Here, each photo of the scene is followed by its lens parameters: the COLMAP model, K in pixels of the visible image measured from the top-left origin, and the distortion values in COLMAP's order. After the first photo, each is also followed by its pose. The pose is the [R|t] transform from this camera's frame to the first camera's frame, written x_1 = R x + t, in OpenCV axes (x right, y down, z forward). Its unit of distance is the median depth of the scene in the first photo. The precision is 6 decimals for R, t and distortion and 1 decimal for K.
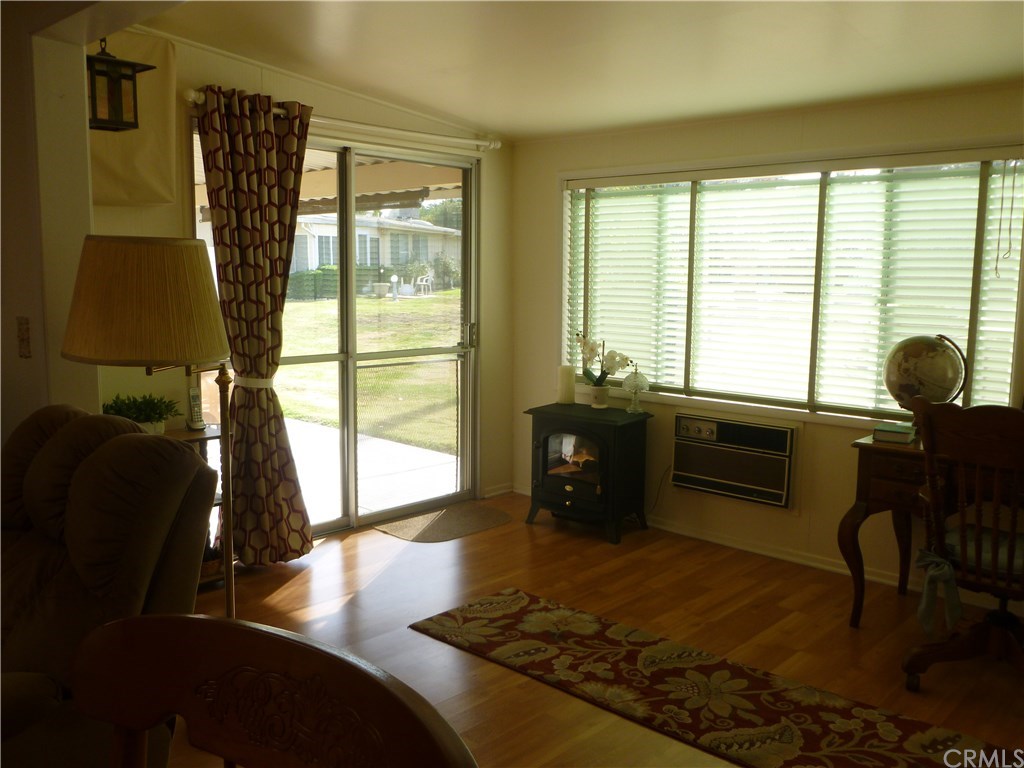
lens RADIAL K [[876.5, 0, 512.7], [0, 876.5, 384.7], [0, 0, 1]] dist [-0.042072, 0.022949]
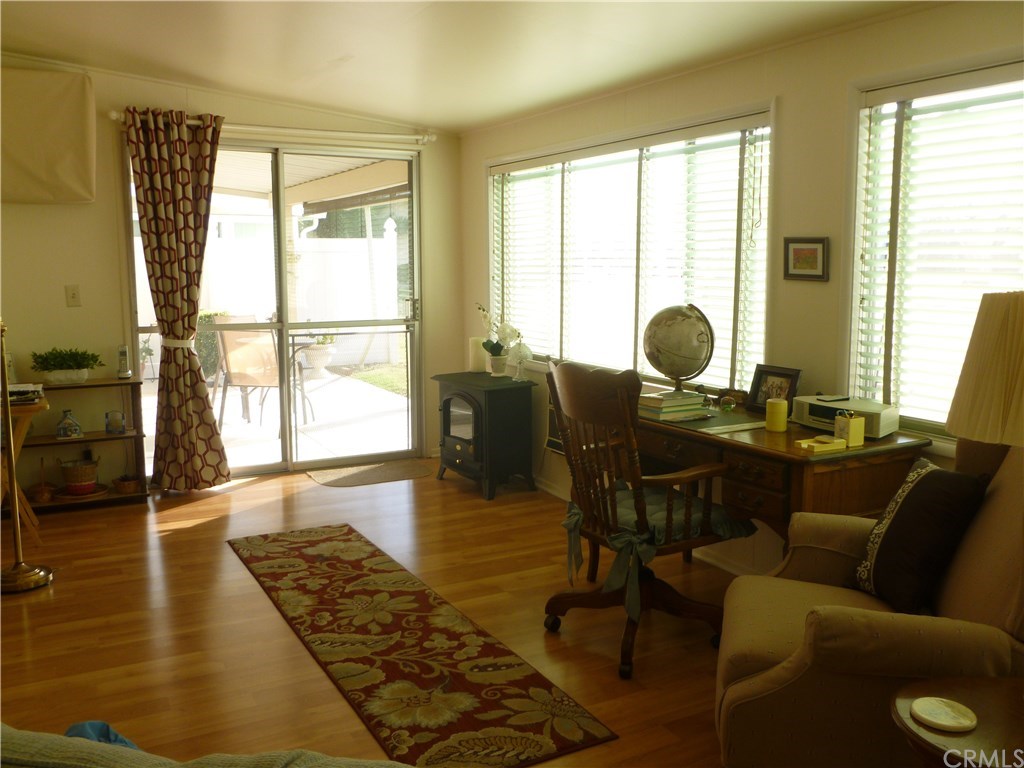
lens RADIAL K [[876.5, 0, 510.0], [0, 876.5, 385.3], [0, 0, 1]] dist [-0.042072, 0.022949]
pose [[0.950709, 0.032435, -0.308383, 0.556547], [-0.029243, 0.999460, 0.014970, 0.025891], [0.308702, -0.005214, 0.951145, -0.032907]]
